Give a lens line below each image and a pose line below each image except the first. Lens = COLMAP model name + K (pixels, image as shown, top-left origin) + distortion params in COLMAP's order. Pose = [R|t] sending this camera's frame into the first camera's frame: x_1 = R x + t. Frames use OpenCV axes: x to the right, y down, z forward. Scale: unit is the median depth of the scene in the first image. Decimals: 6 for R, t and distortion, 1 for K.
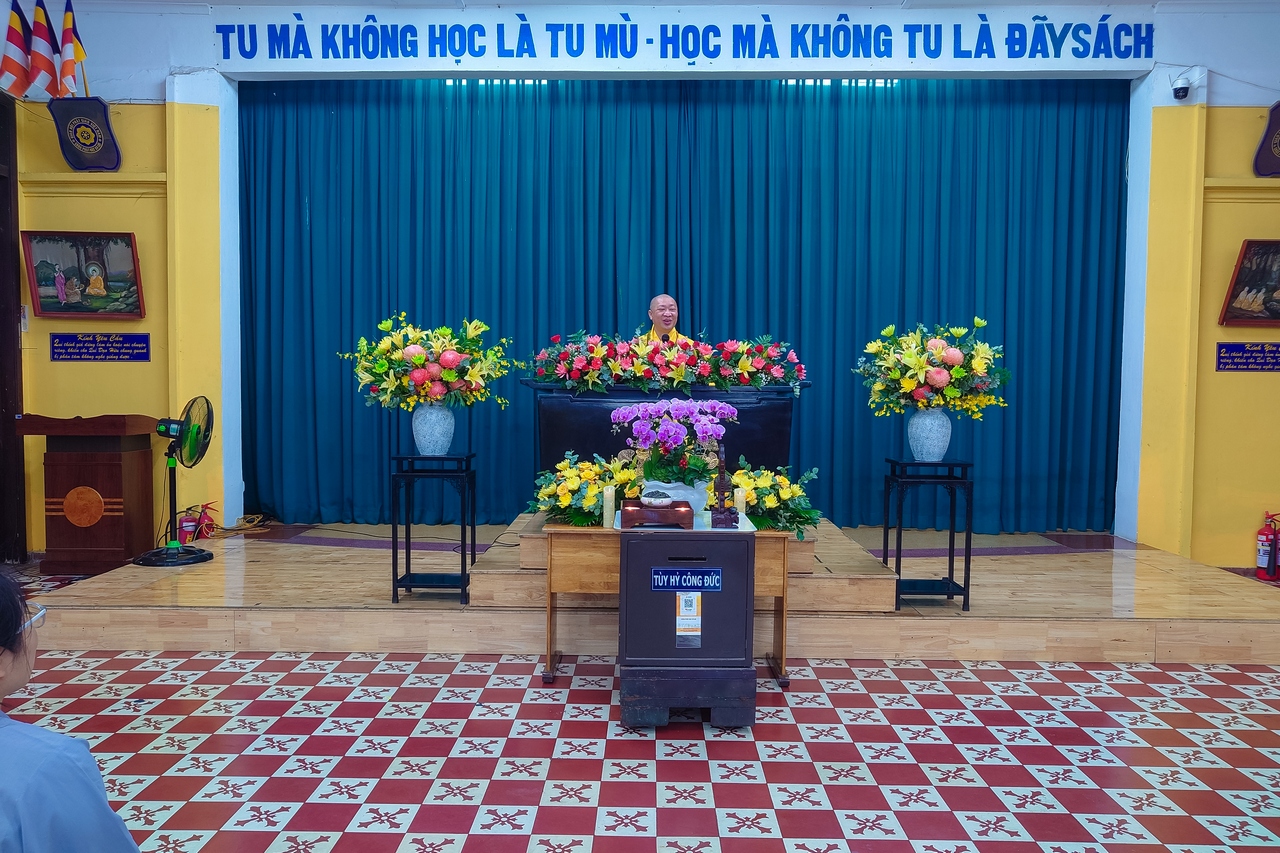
lens RADIAL K [[862.4, 0, 640.6], [0, 862.4, 450.1], [0, 0, 1]] dist [0.004647, 0.001041]
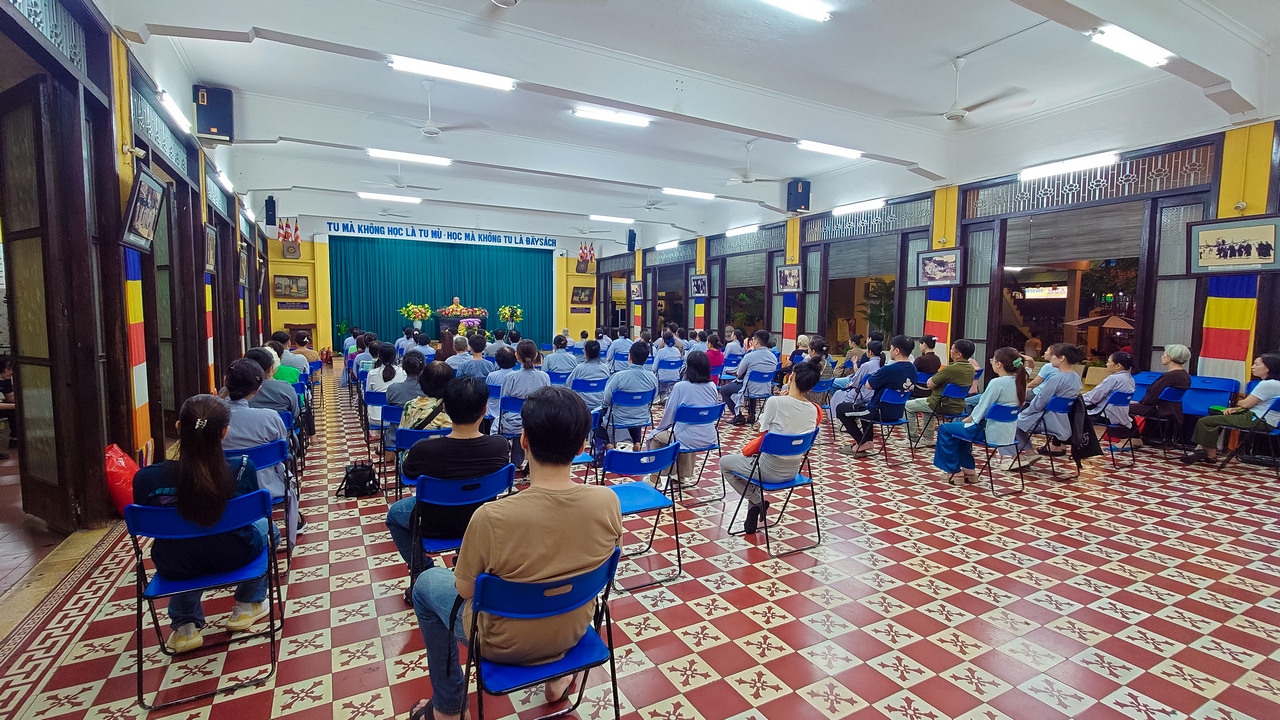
lens RADIAL K [[582.9, 0, 643.9], [0, 582.9, 347.9], [0, 0, 1]] dist [0.003372, 0.000195]
pose [[0.868667, -0.027709, 0.494621, -0.573251], [0.033741, 0.999425, -0.003268, 0.124242], [-0.494246, 0.019528, 0.869102, -1.970541]]
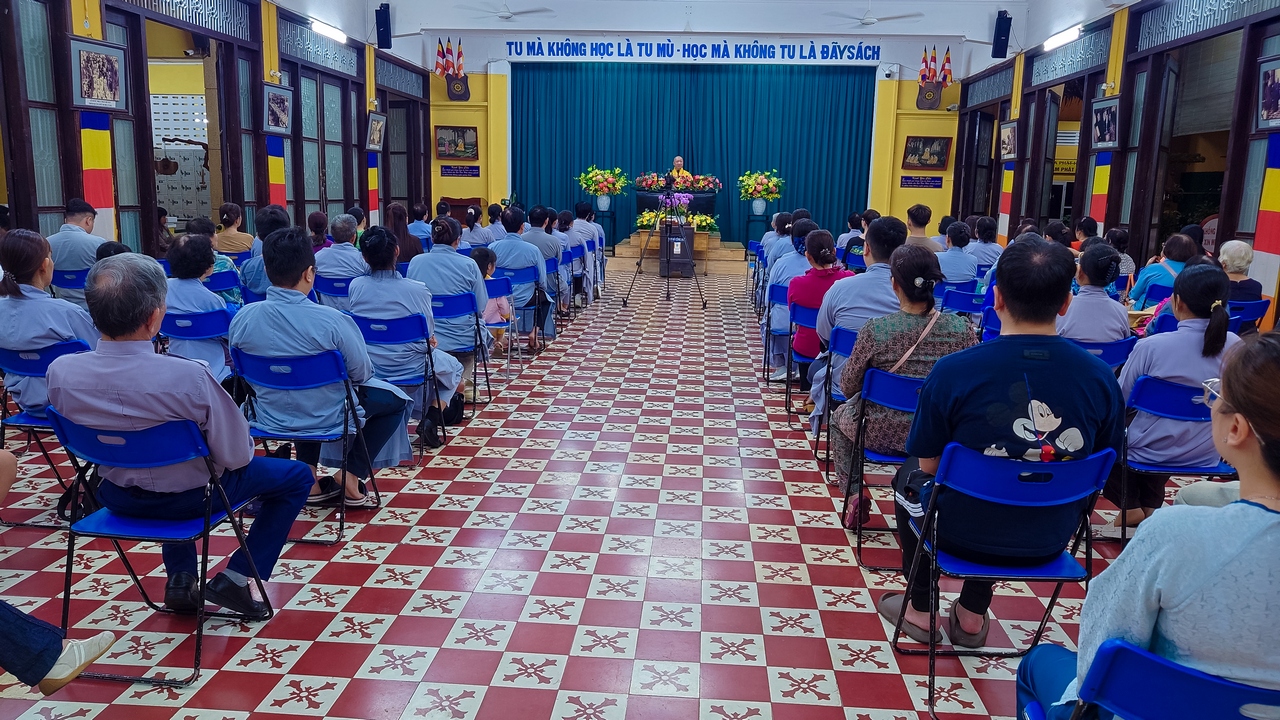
lens RADIAL K [[935.4, 0, 628.9], [0, 935.4, 339.5], [0, 0, 1]] dist [-0.004479, 0.011844]
pose [[0.997213, 0.026158, -0.069874, 0.078823], [-0.019921, 0.995875, 0.088524, 0.124830], [0.071901, -0.086885, 0.993620, -1.782634]]
